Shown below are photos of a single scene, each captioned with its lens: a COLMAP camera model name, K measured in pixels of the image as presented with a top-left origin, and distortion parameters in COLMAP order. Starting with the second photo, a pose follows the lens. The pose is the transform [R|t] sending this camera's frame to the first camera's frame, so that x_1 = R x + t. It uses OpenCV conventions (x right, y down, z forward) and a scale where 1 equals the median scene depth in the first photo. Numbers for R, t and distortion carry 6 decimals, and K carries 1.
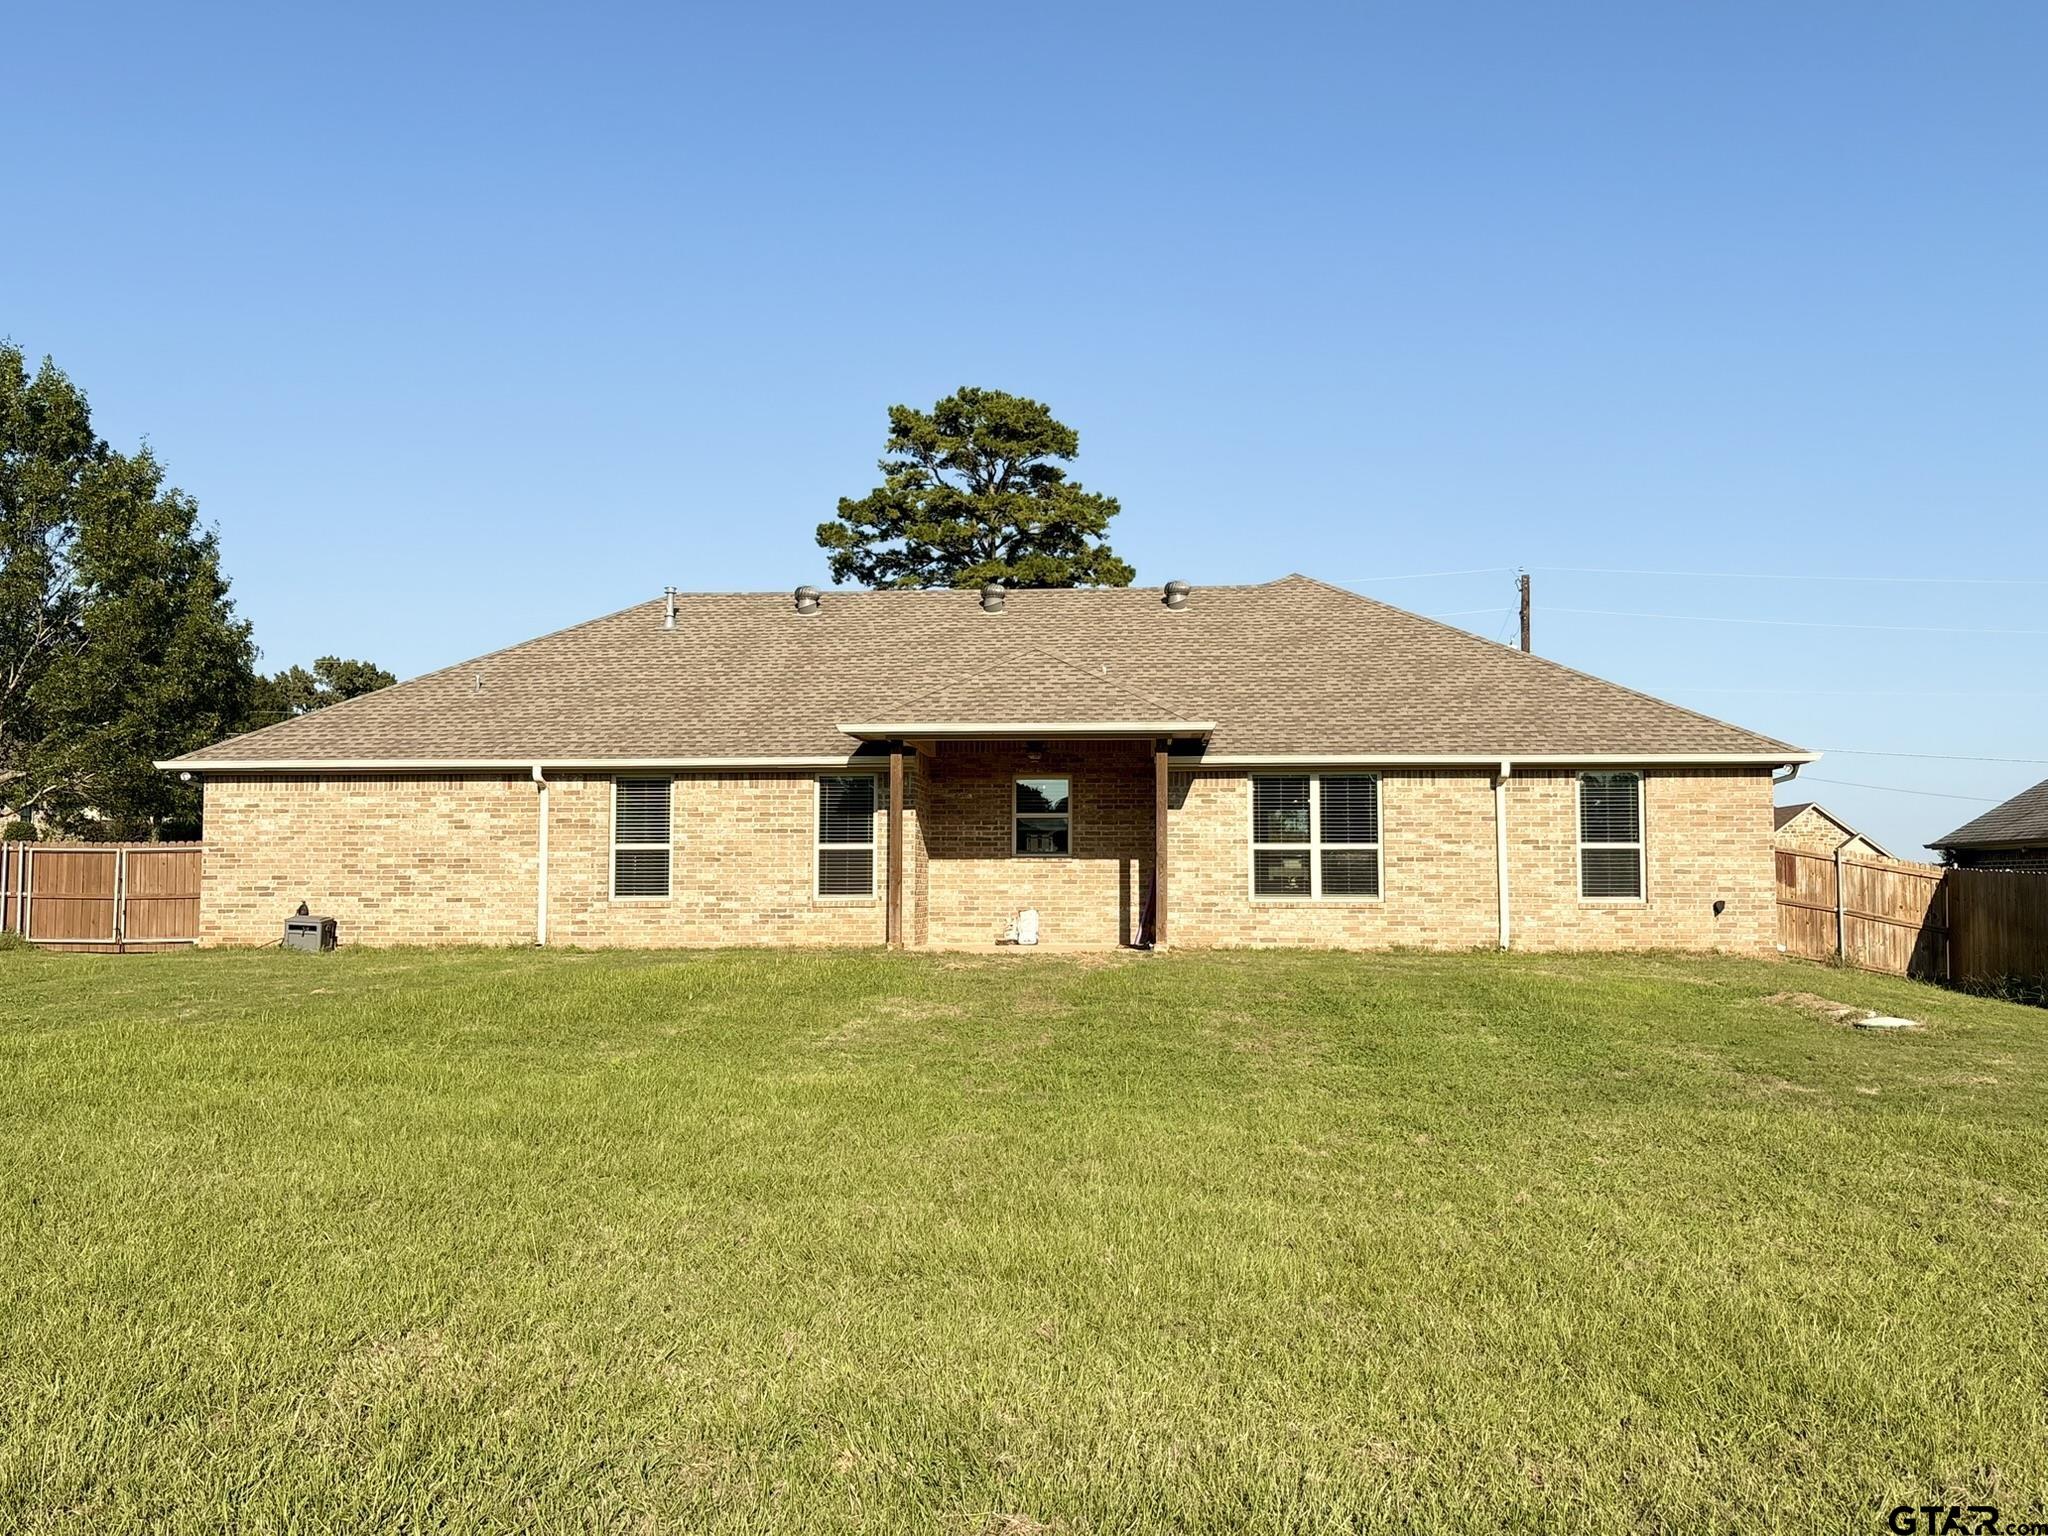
lens RADIAL K [[1772.7, 0, 1024.0], [0, 1772.7, 768.0], [0, 0, 1]] dist [0.092102, -0.007848]
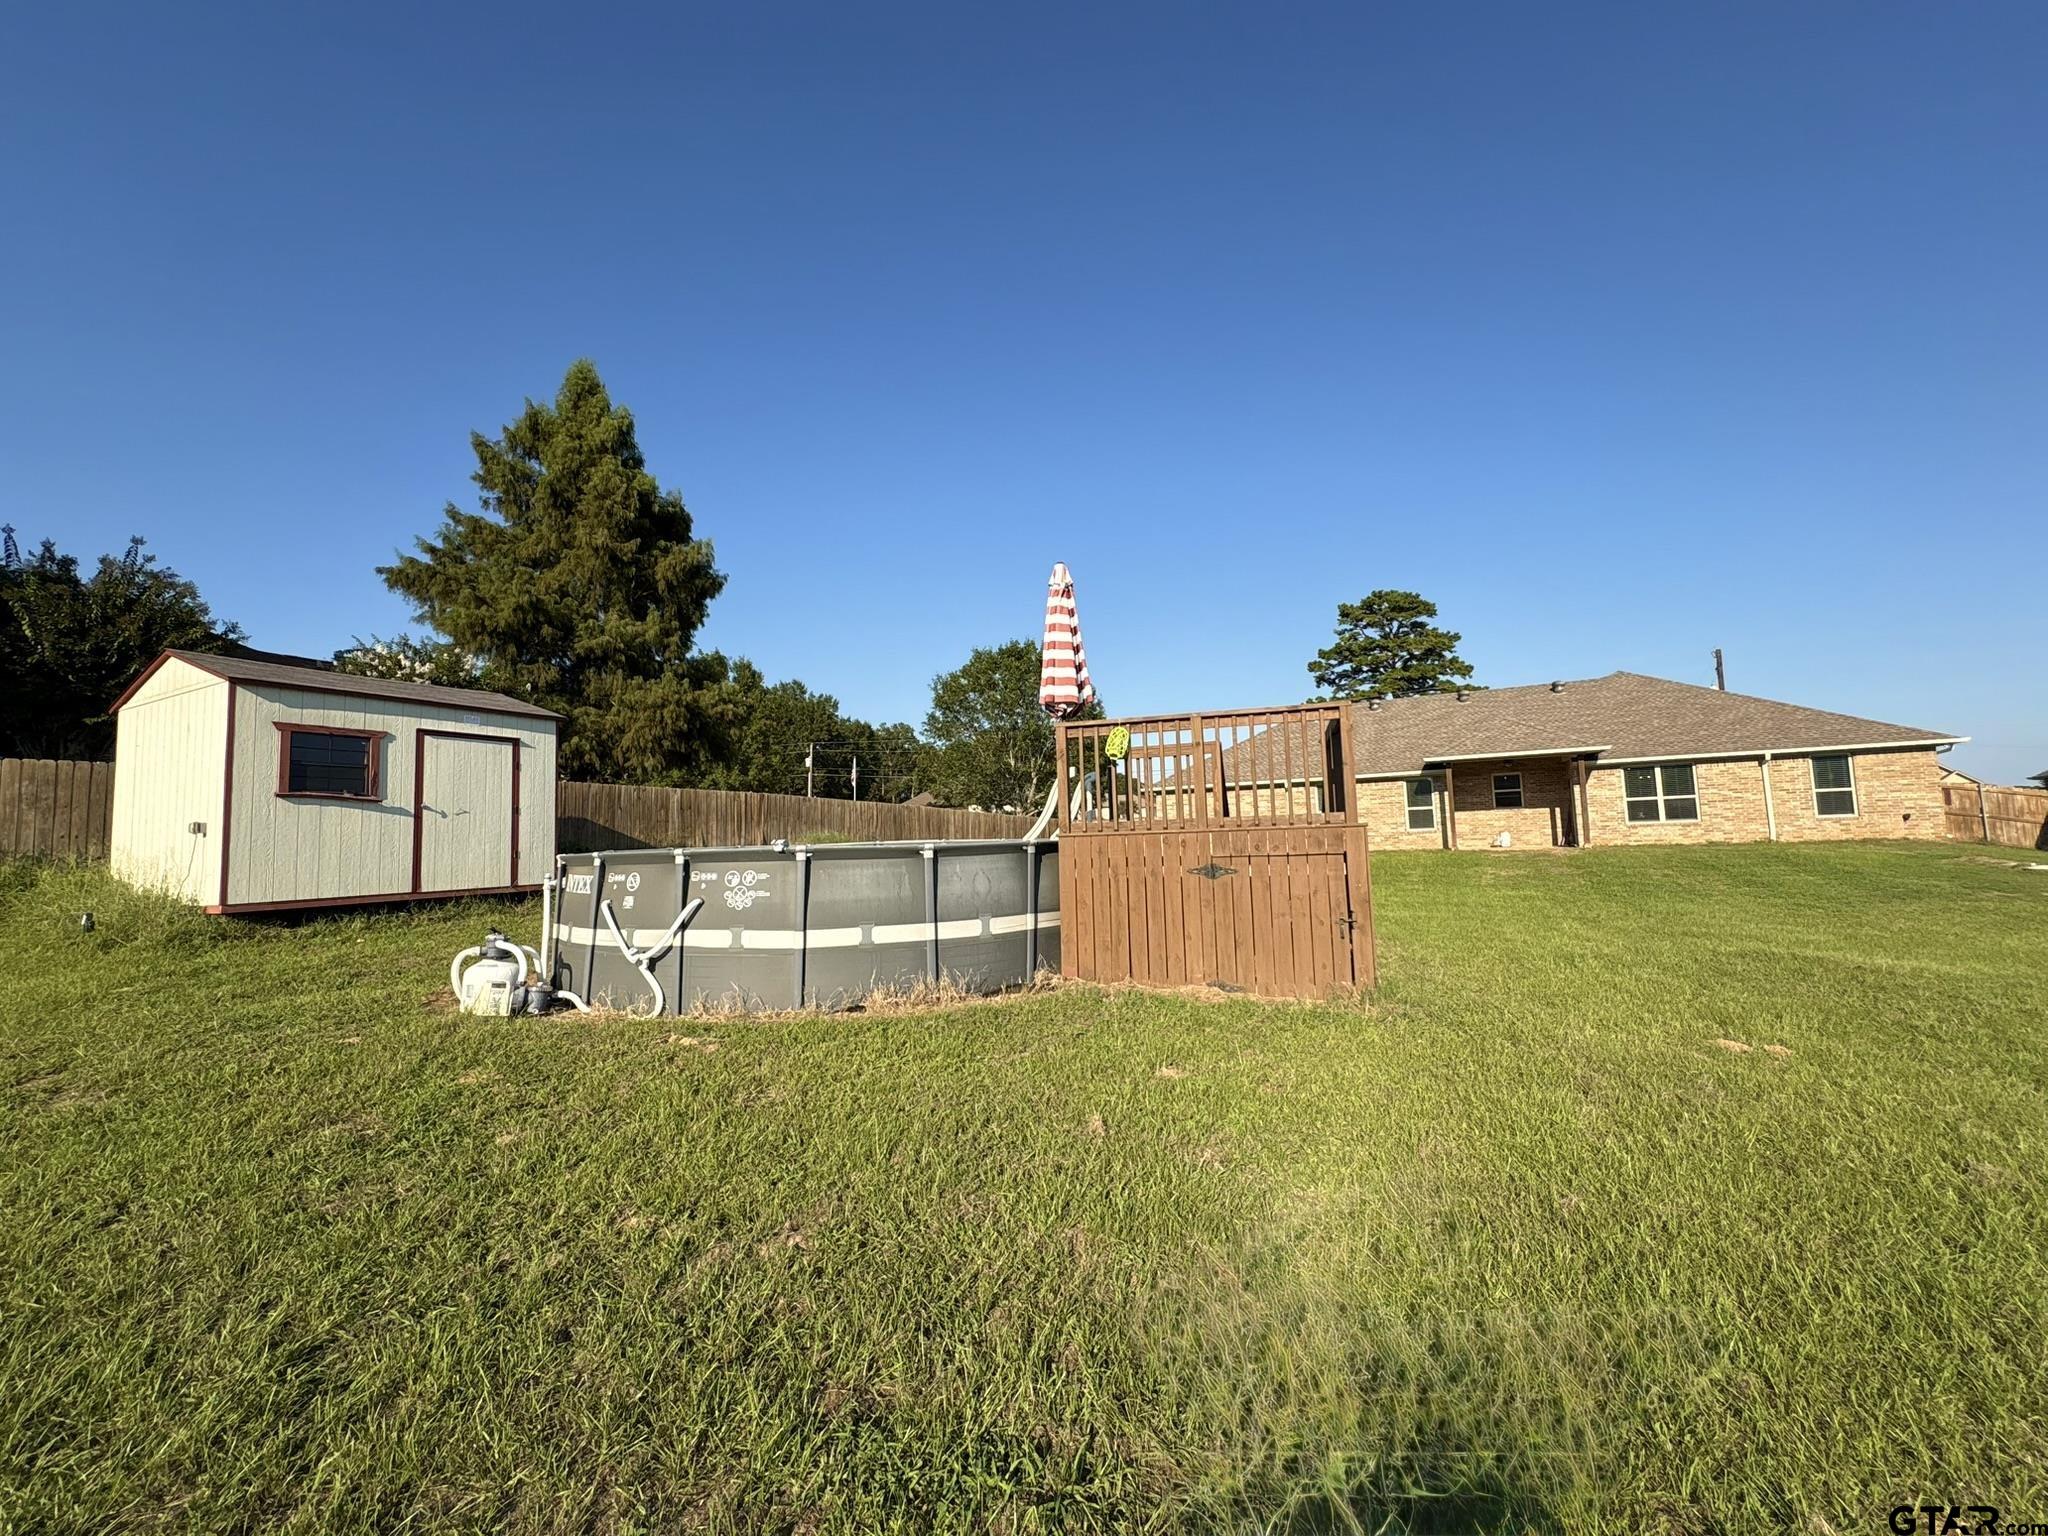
lens RADIAL K [[819.3, 0, 1024.0], [0, 819.3, 768.0], [0, 0, 1]] dist [0.000756, 0.000388]
pose [[0.919003, -0.067191, -0.388483, -0.159757], [0.064249, 0.997722, -0.020576, -0.021903], [0.388981, -0.006050, 0.921226, -0.234905]]
